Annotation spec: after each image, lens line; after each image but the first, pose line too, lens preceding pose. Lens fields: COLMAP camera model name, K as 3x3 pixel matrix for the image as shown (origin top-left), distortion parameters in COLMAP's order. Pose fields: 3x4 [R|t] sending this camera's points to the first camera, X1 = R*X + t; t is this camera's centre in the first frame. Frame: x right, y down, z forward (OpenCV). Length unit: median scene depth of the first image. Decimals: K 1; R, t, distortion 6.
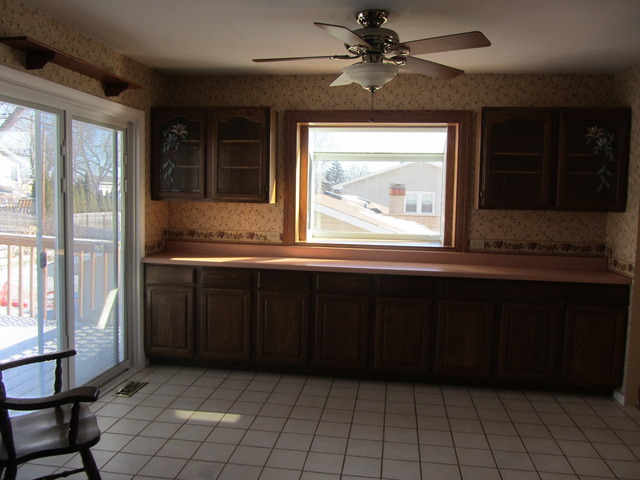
lens RADIAL K [[524.2, 0, 320.9], [0, 524.2, 232.2], [0, 0, 1]] dist [-0.040555, 0.006348]
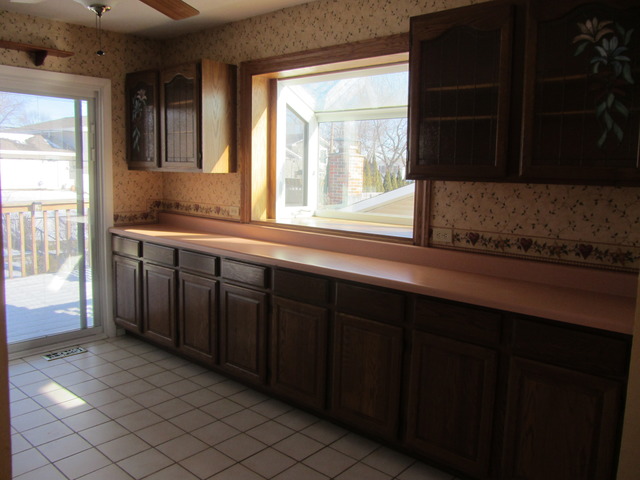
lens RADIAL K [[524.2, 0, 320.9], [0, 524.2, 232.2], [0, 0, 1]] dist [-0.040555, 0.006348]
pose [[0.836574, 0.061148, -0.544430, 0.533164], [-0.043199, 0.998020, 0.045713, -0.004565], [0.546147, -0.014724, 0.837560, 0.379068]]
